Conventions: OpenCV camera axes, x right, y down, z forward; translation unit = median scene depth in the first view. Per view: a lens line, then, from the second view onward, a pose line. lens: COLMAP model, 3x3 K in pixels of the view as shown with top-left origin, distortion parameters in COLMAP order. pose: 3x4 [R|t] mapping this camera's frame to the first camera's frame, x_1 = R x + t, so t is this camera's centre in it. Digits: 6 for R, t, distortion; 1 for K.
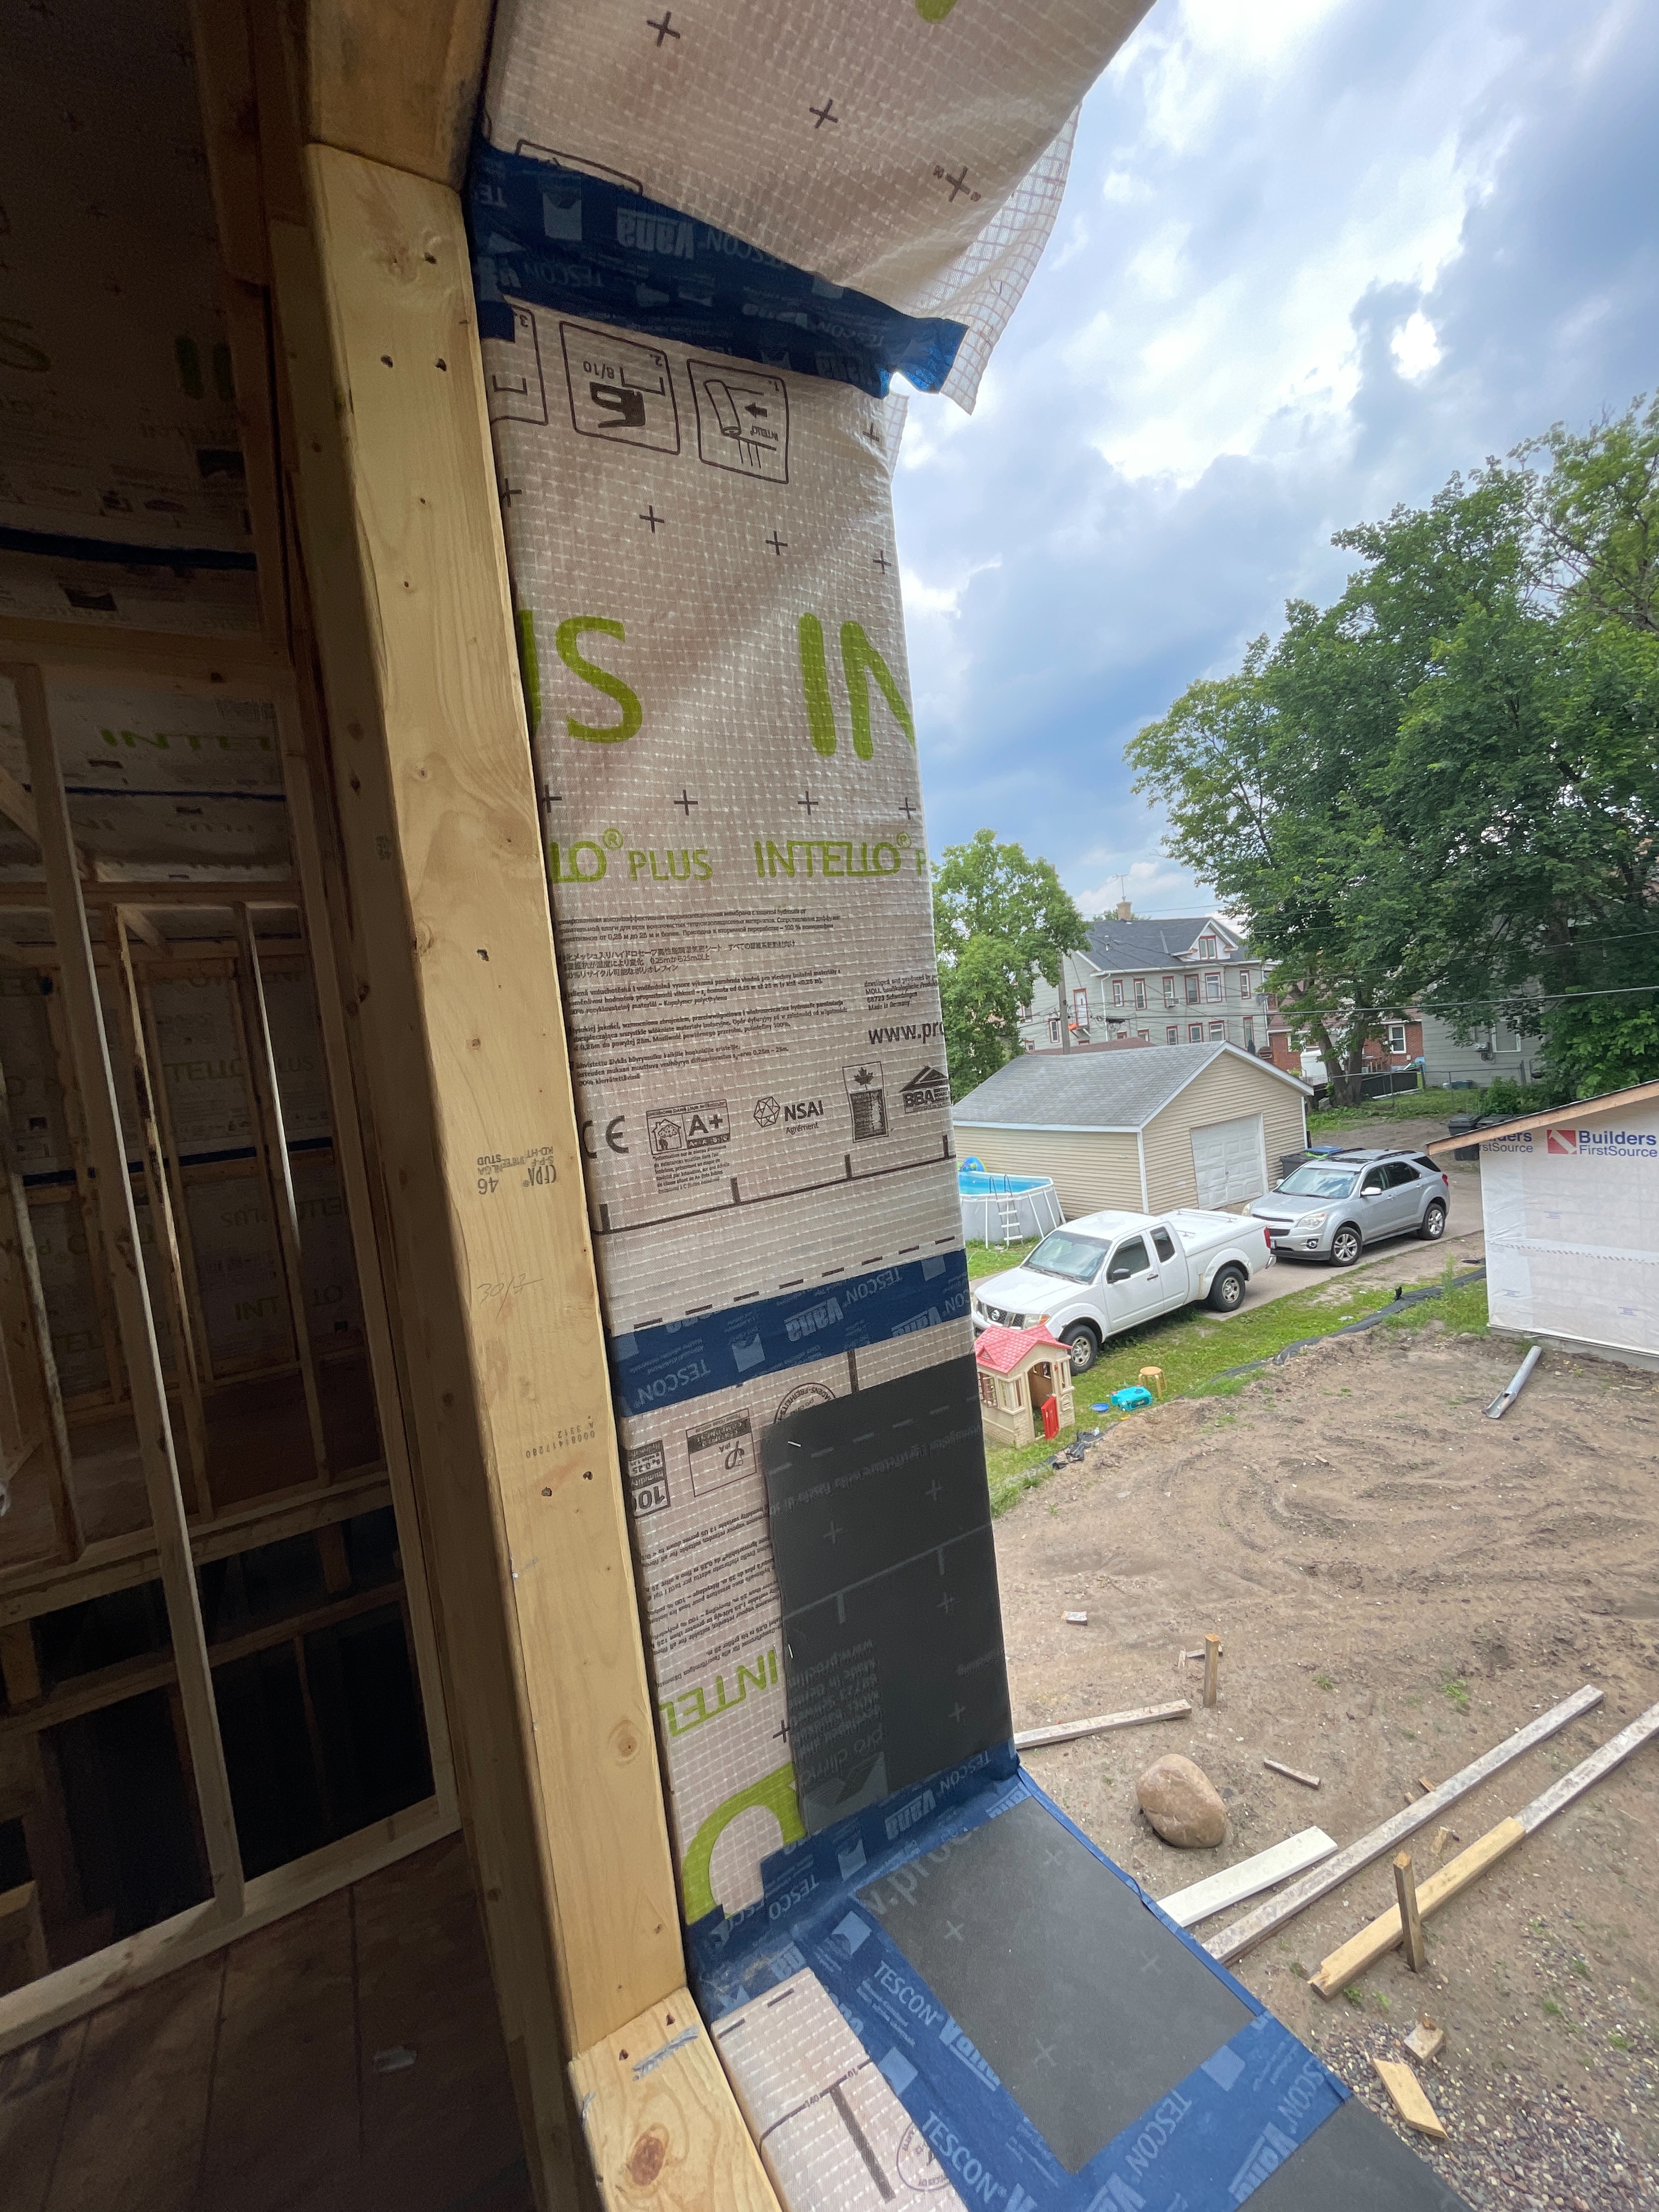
lens RADIAL K [[891.4, 0, 825.8], [0, 891.4, 1112.7], [0, 0, 1]] dist [-0.000433, -0.000140]
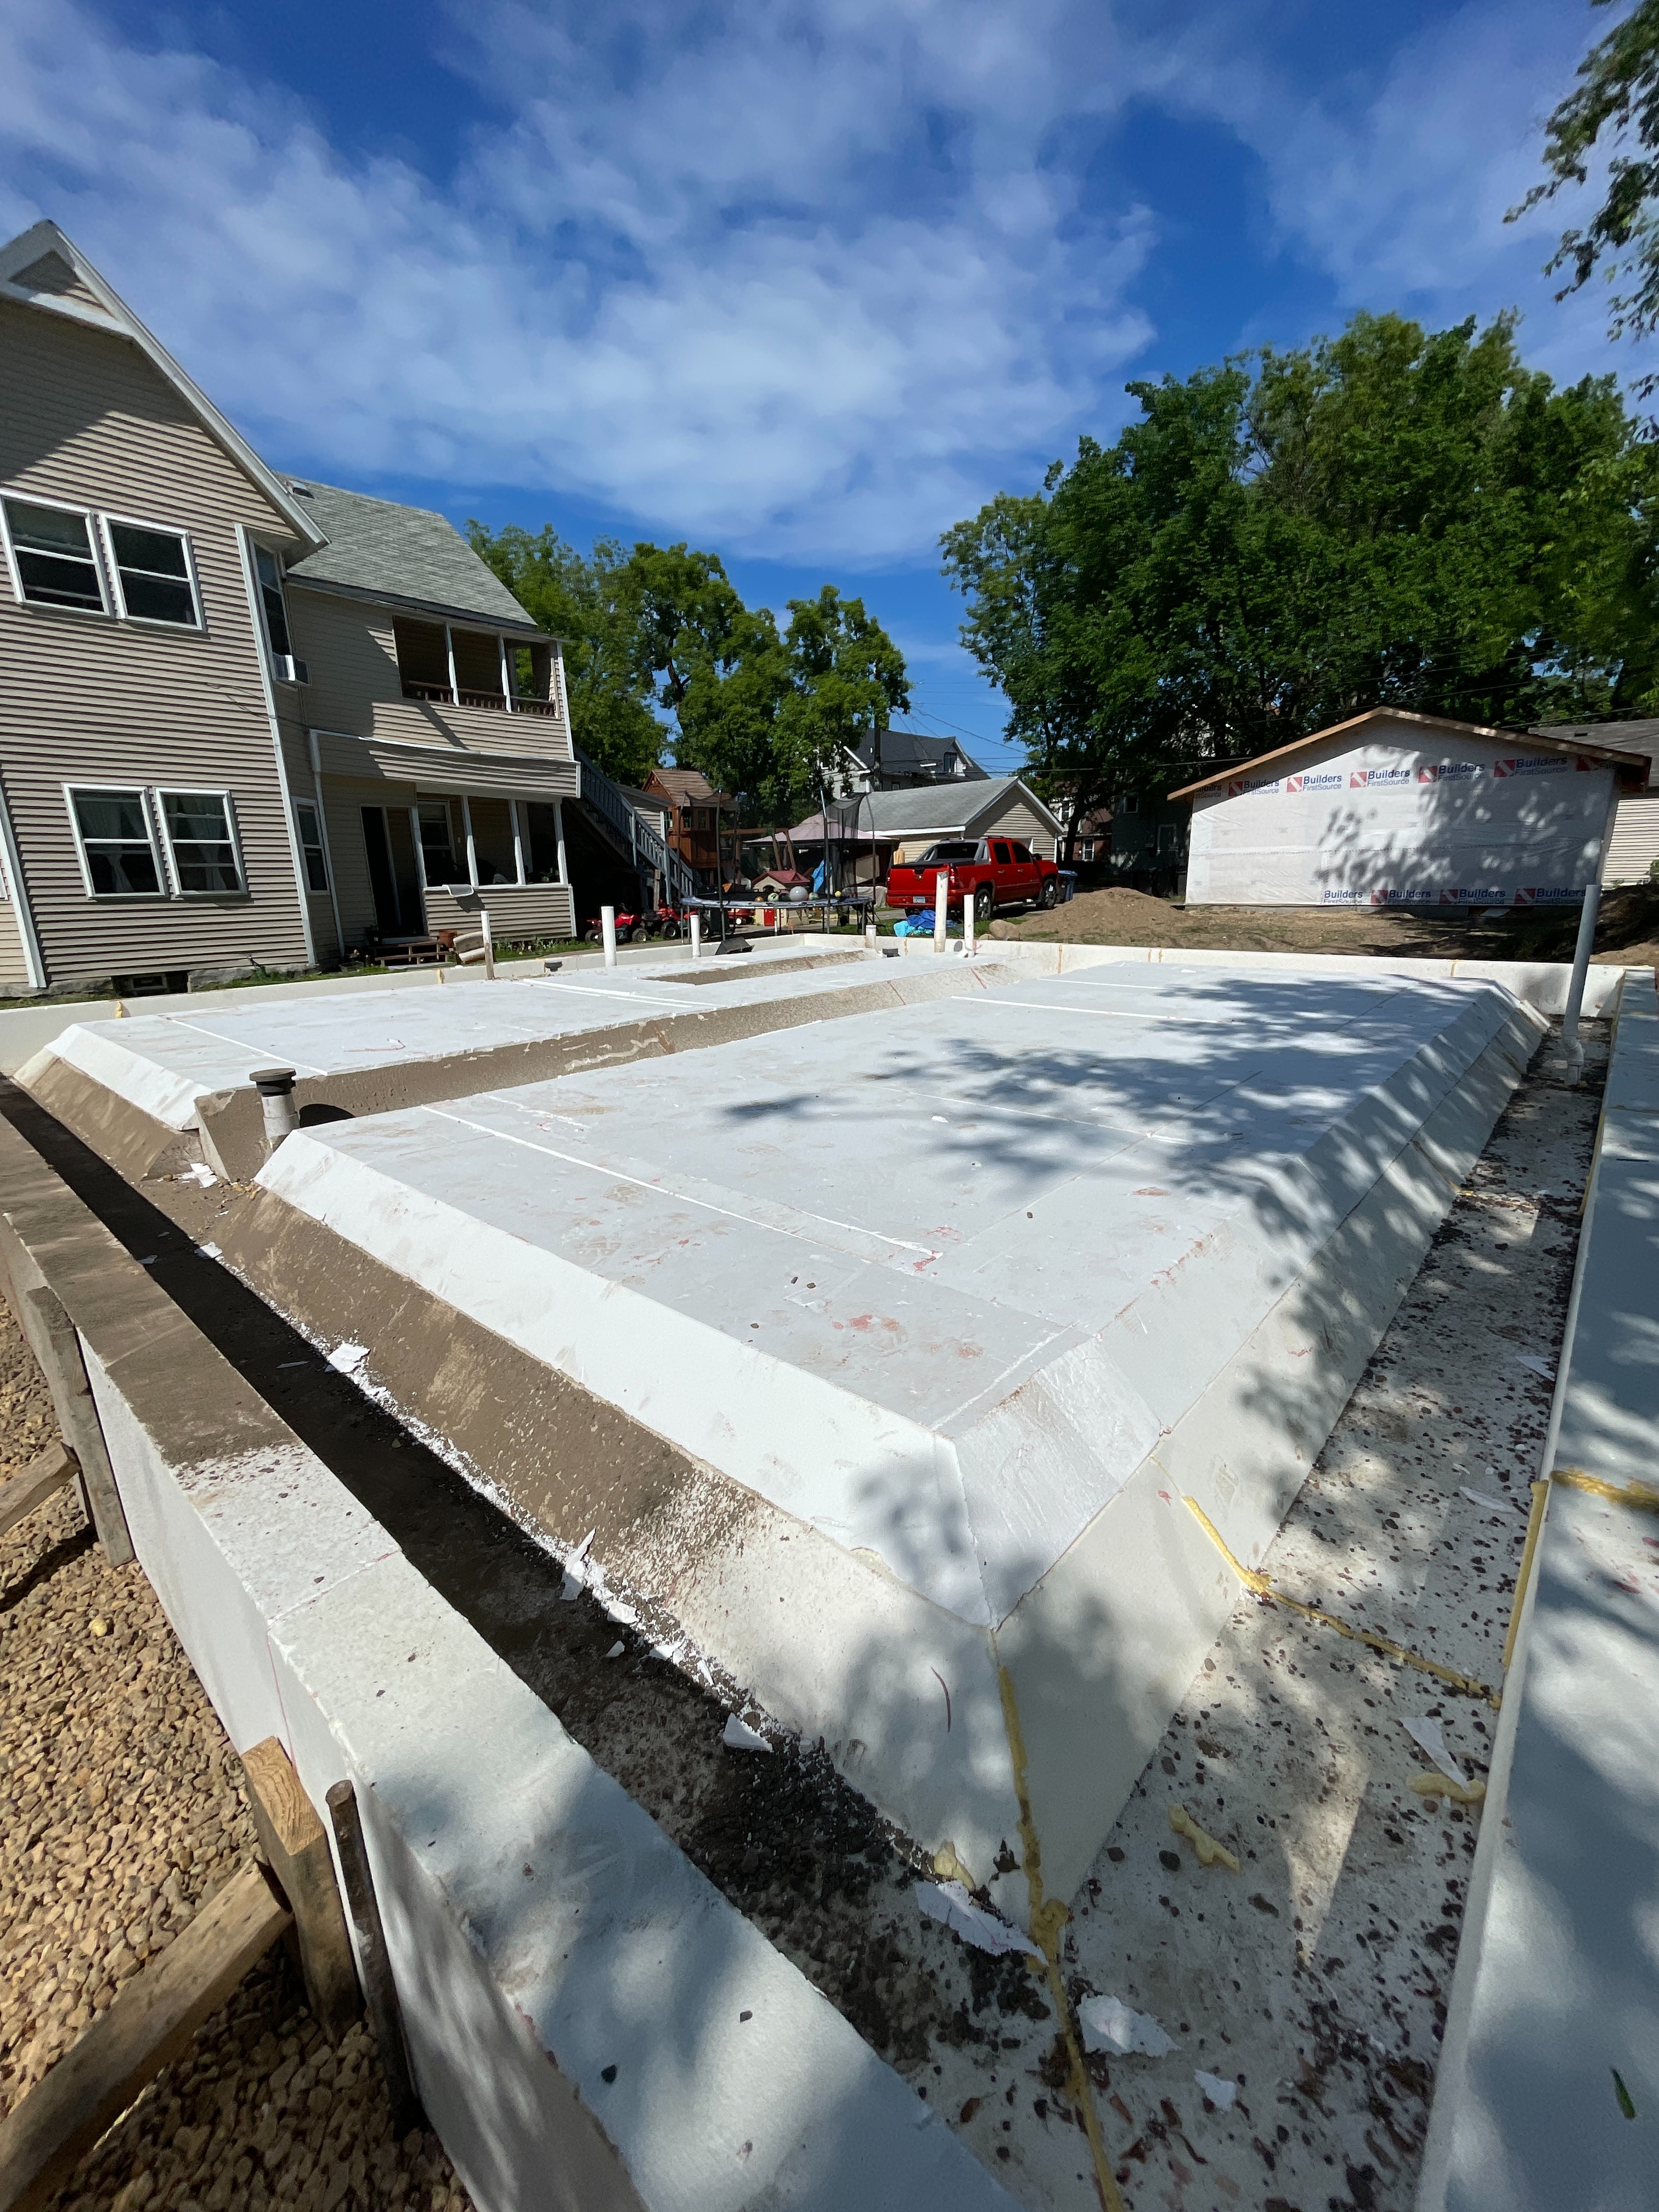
lens RADIAL K [[891.4, 0, 835.6], [0, 891.4, 1113.1], [0, 0, 1]] dist [-0.000433, -0.000140]
pose [[0.938226, 0.006671, 0.345958, -0.236036], [-0.065385, 0.985220, 0.158326, 0.194640], [-0.339789, -0.171166, 0.924795, -0.214645]]
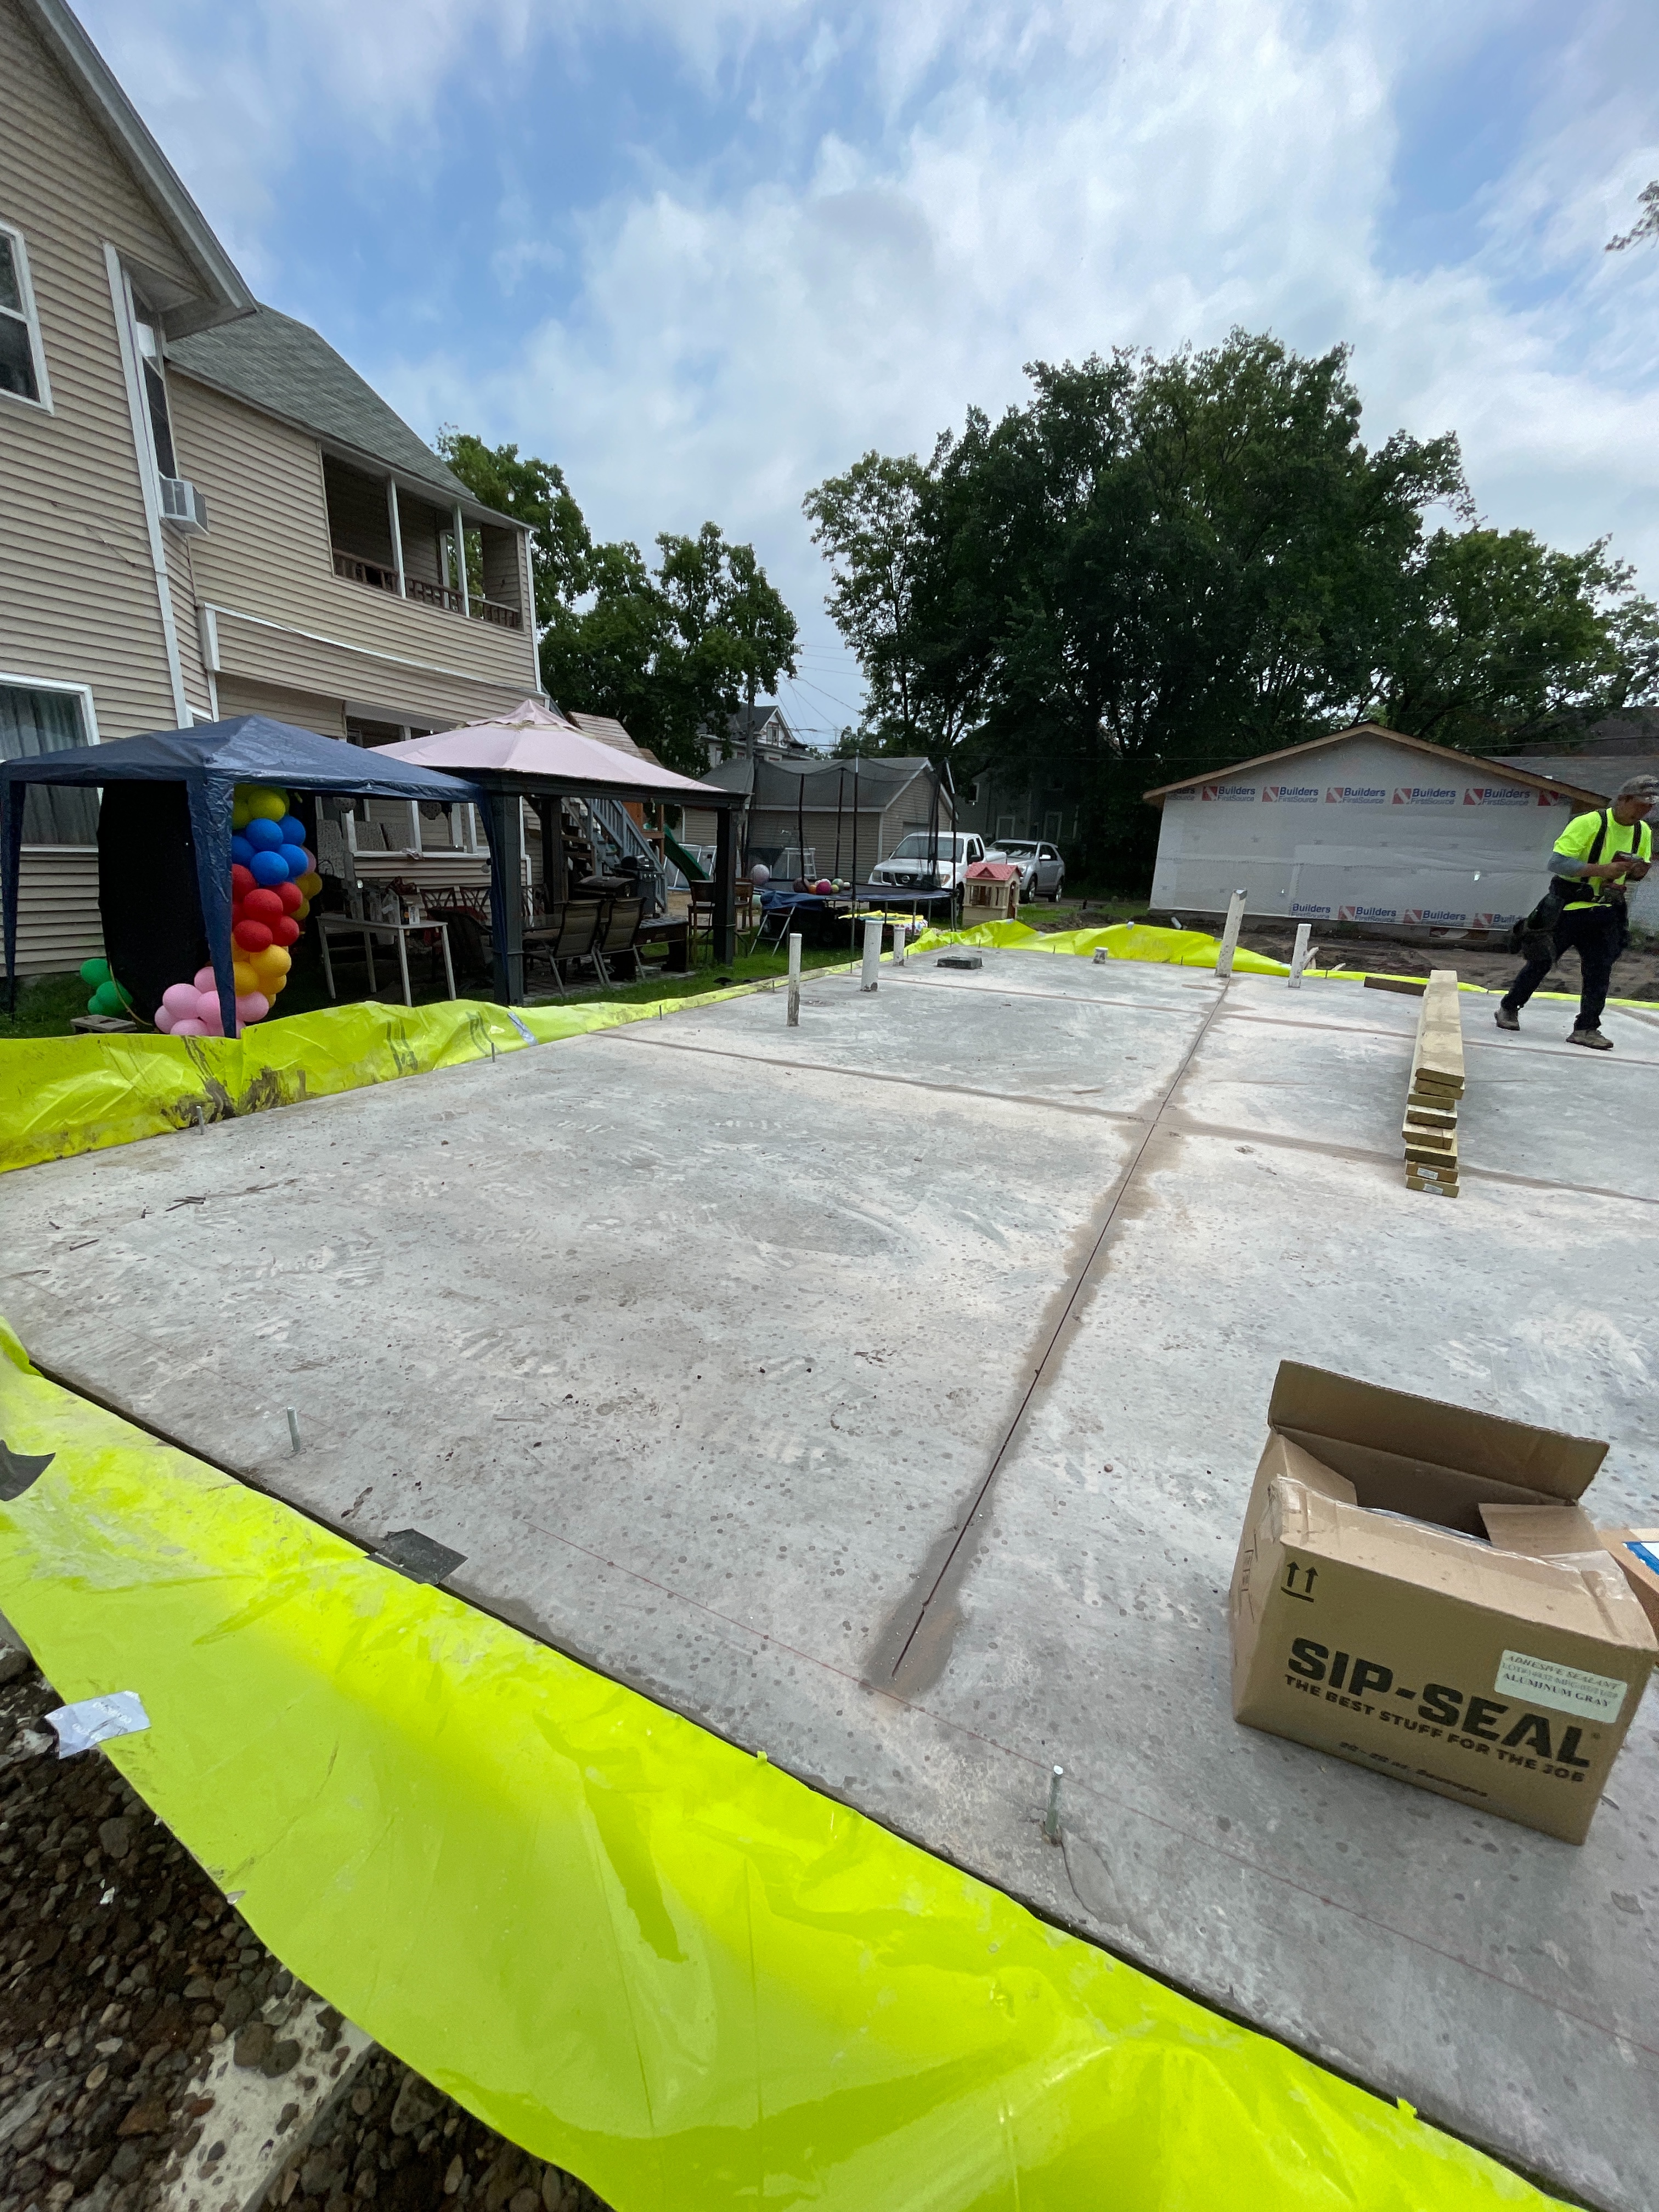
lens RADIAL K [[891.4, 0, 834.7], [0, 891.4, 1116.1], [0, 0, 1]] dist [-0.000433, -0.000140]
pose [[0.807167, -0.021640, 0.589926, -0.363491], [-0.093913, 0.981894, 0.164514, 0.192965], [-0.582805, -0.188192, 0.790520, -0.036762]]
